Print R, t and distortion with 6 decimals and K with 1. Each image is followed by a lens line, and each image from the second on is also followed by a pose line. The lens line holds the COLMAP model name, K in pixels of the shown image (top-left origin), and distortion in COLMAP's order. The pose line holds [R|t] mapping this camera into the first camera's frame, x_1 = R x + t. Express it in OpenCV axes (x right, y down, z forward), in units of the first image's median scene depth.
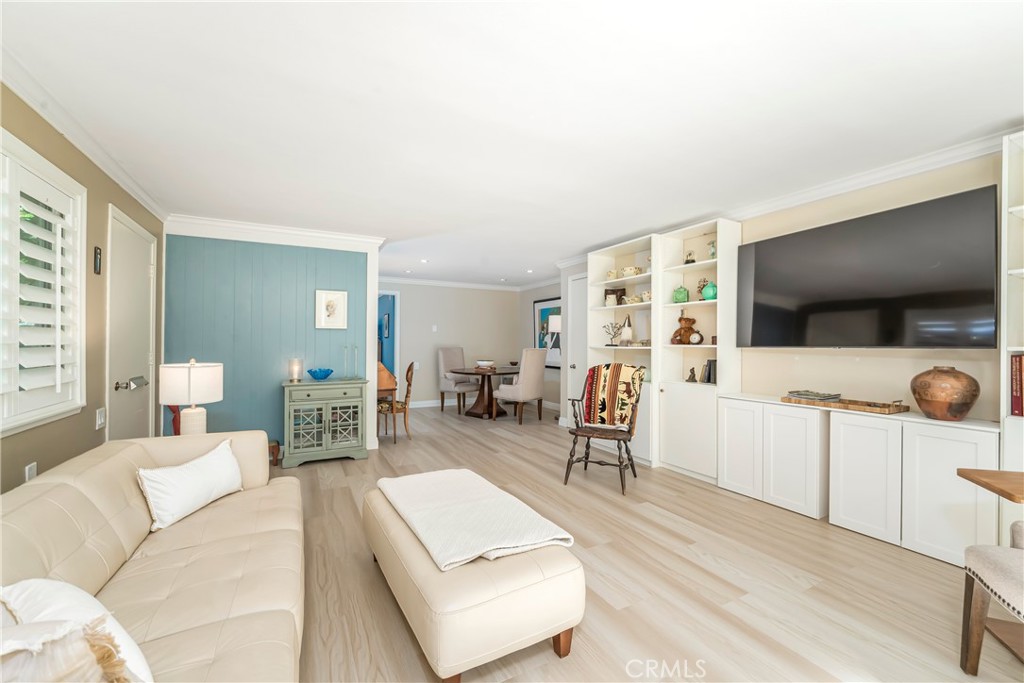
lens RADIAL K [[411.5, 0, 518.2], [0, 411.5, 341.0], [0, 0, 1]] dist [-0.014963, 0.001195]
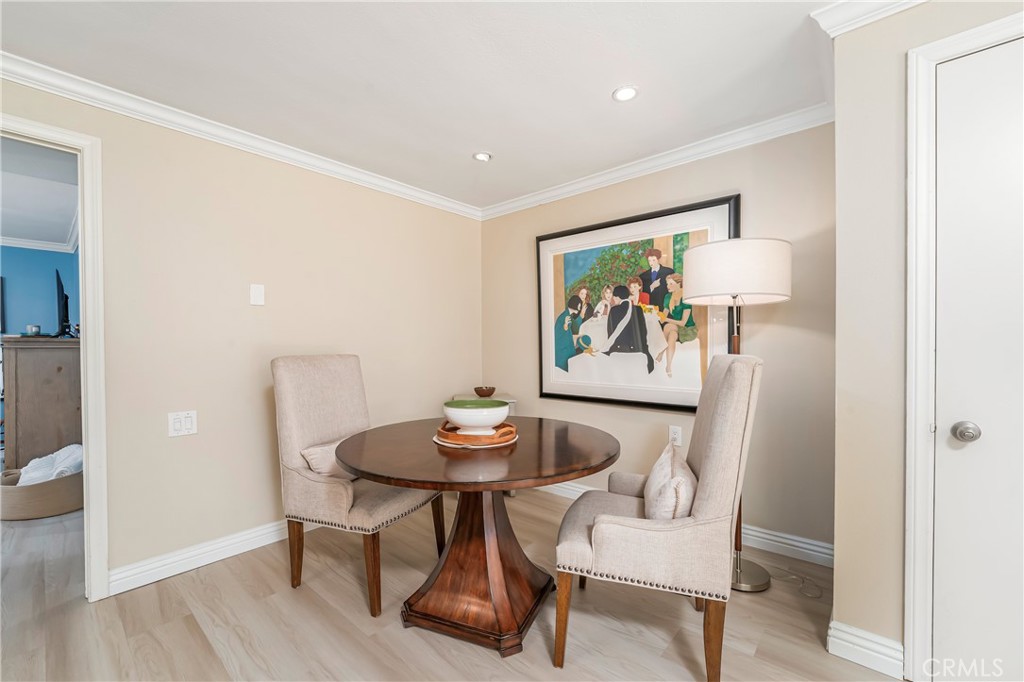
lens RADIAL K [[411.5, 0, 505.4], [0, 411.5, 347.4], [0, 0, 1]] dist [-0.014963, 0.001195]
pose [[0.941092, -0.009985, 0.338004, -0.137120], [0.009558, 0.999950, 0.002927, 0.010629], [-0.338016, 0.000476, 0.941140, 0.669899]]
